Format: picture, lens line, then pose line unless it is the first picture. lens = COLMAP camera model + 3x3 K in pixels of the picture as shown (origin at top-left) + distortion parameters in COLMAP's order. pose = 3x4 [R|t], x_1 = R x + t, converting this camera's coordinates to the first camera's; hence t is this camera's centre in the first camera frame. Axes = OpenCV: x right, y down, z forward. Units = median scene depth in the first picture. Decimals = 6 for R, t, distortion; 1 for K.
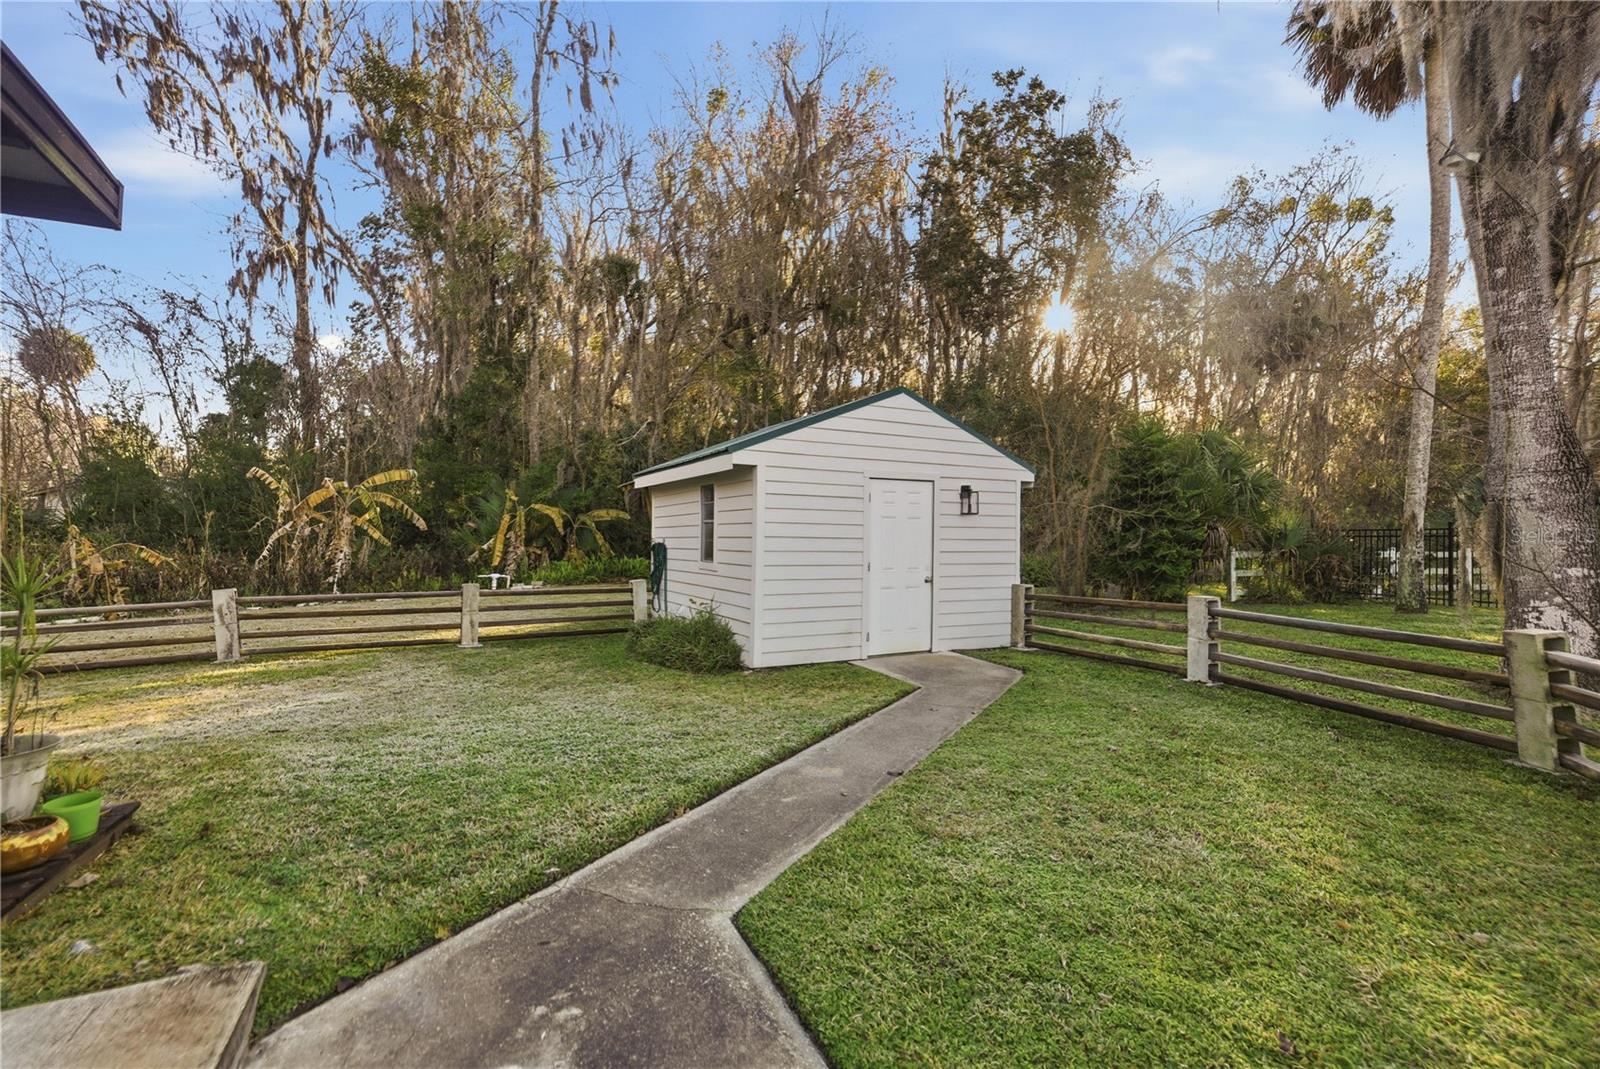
lens RADIAL K [[673.3, 0, 788.8], [0, 673.3, 531.8], [0, 0, 1]] dist [0.001148, 0.000431]
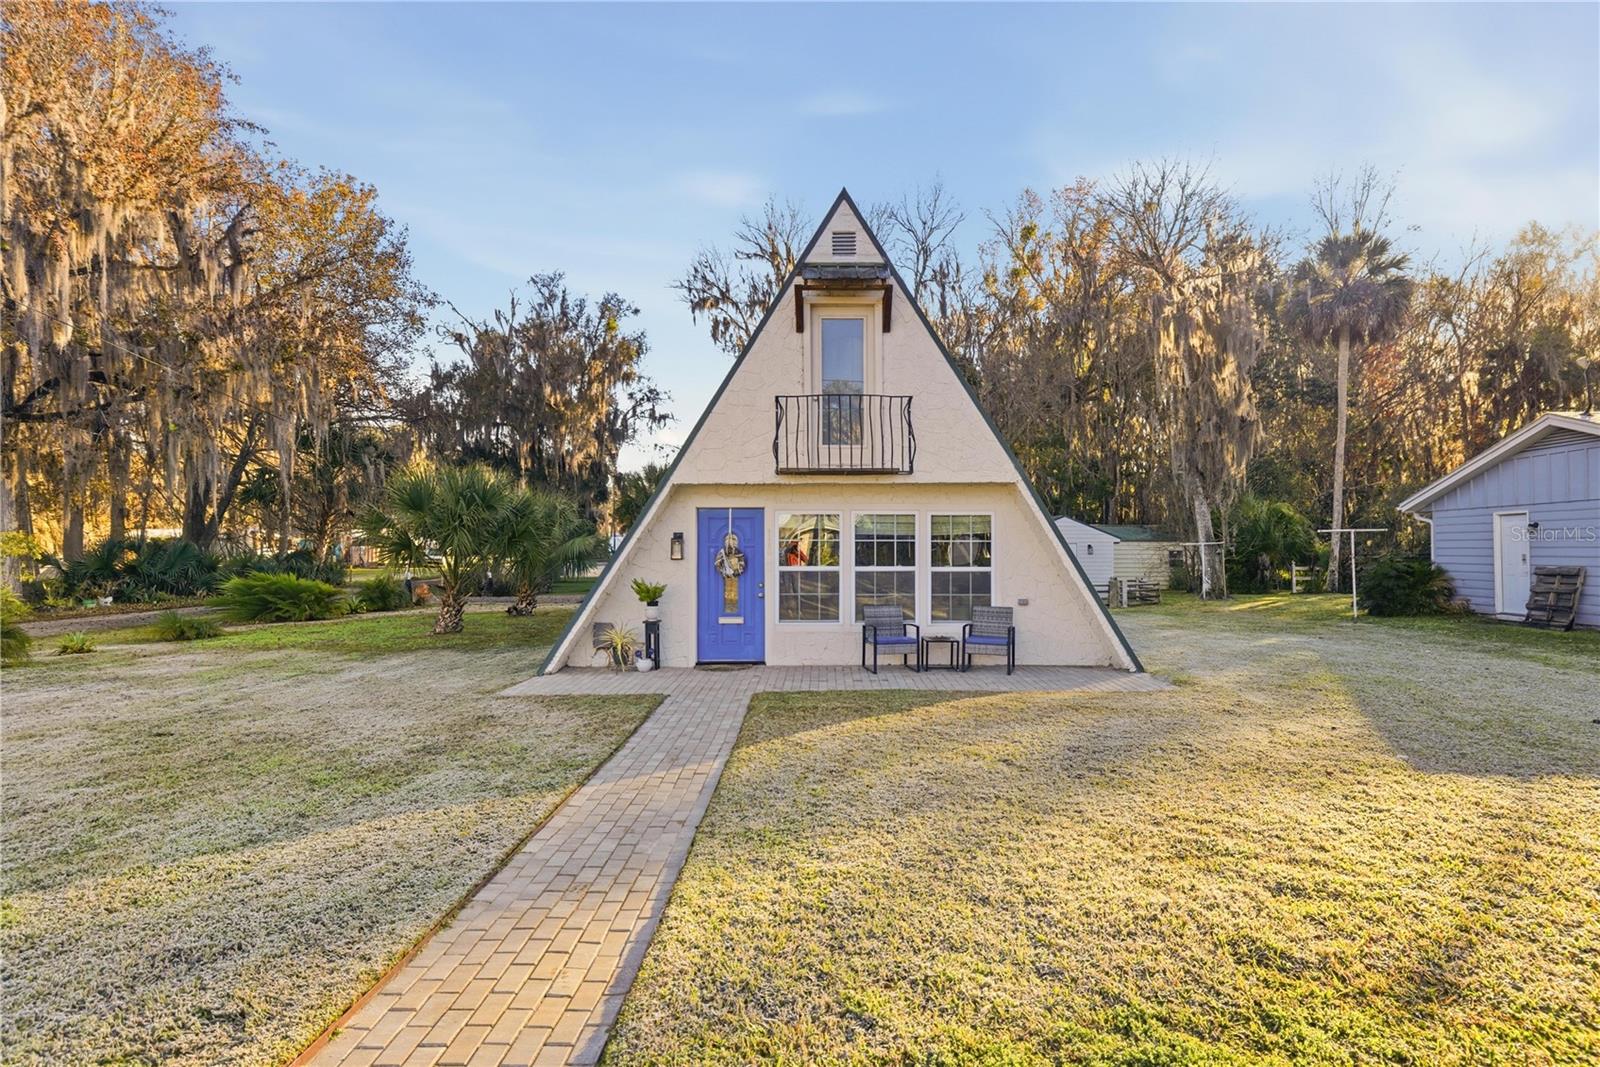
lens RADIAL K [[811.3, 0, 801.2], [0, 811.3, 527.8], [0, 0, 1]] dist [0.000480, 0.000278]
pose [[0.908900, -0.024555, -0.416291, 0.223816], [0.011639, 0.999370, -0.033537, -0.012552], [0.416852, 0.025637, 0.908613, -1.051996]]
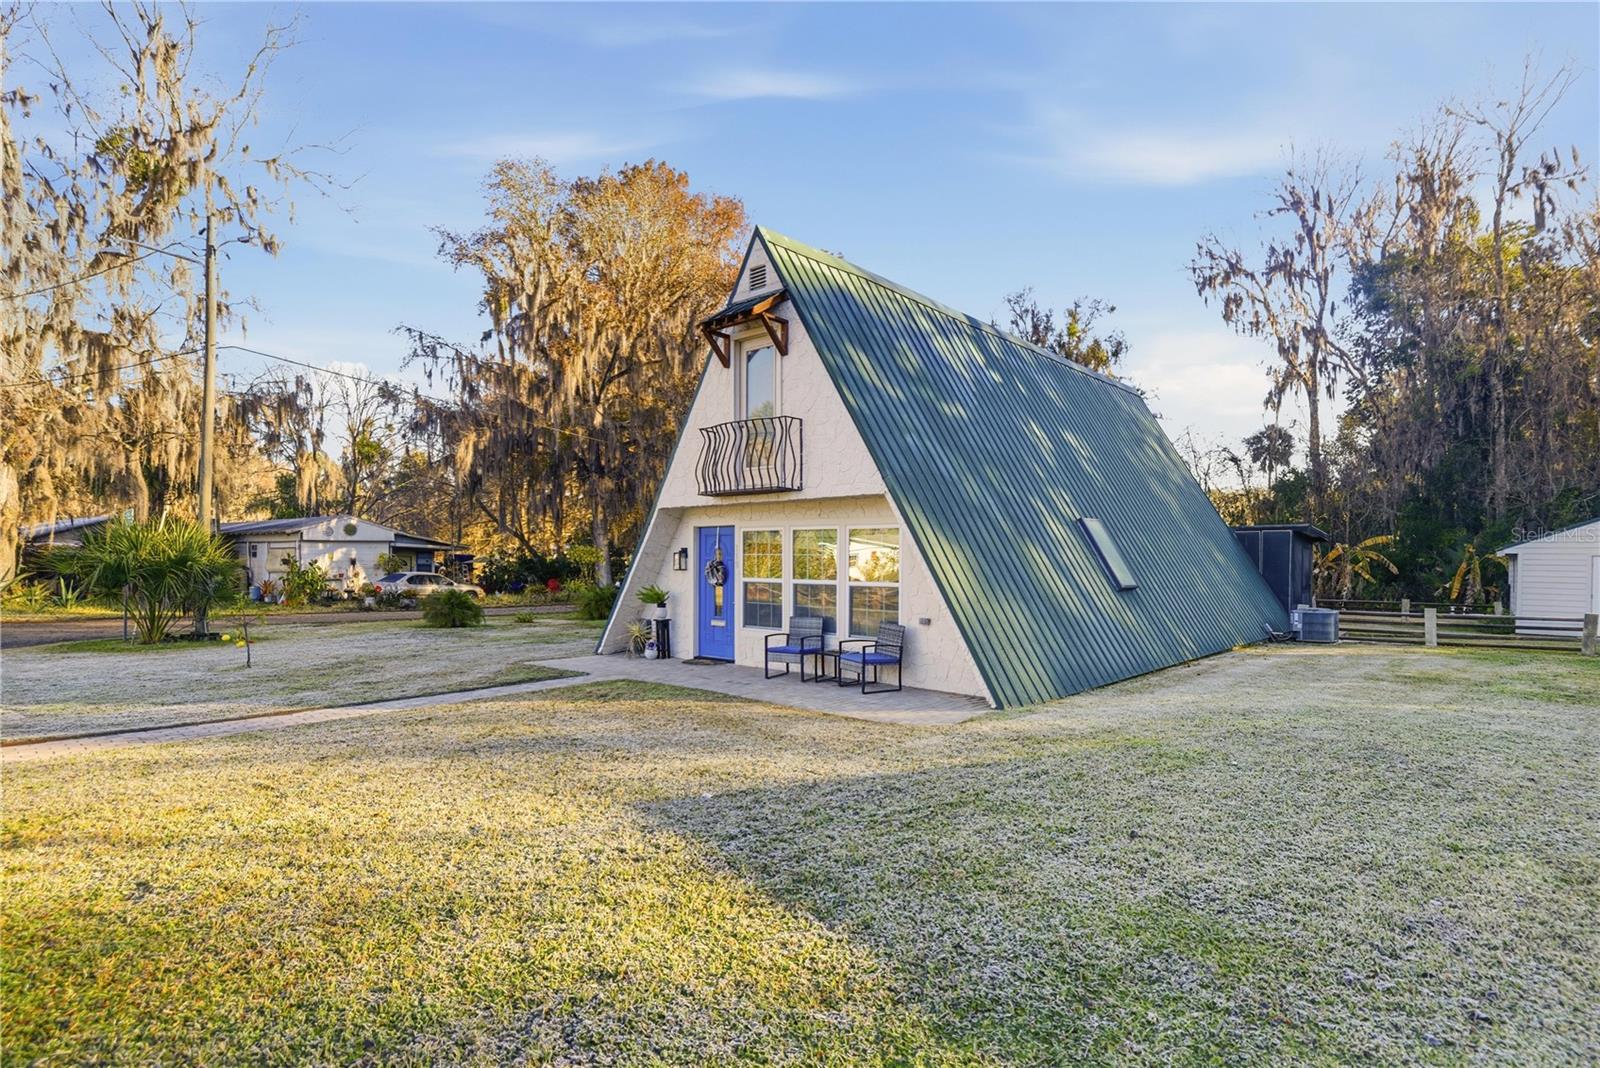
lens RADIAL K [[811.3, 0, 810.0], [0, 811.3, 561.4], [0, 0, 1]] dist [0.000480, 0.000278]
pose [[0.403469, -0.005973, -0.914974, 0.506430], [-0.001154, 0.999975, -0.007037, -0.012917], [0.914993, 0.003896, 0.403452, -0.810624]]
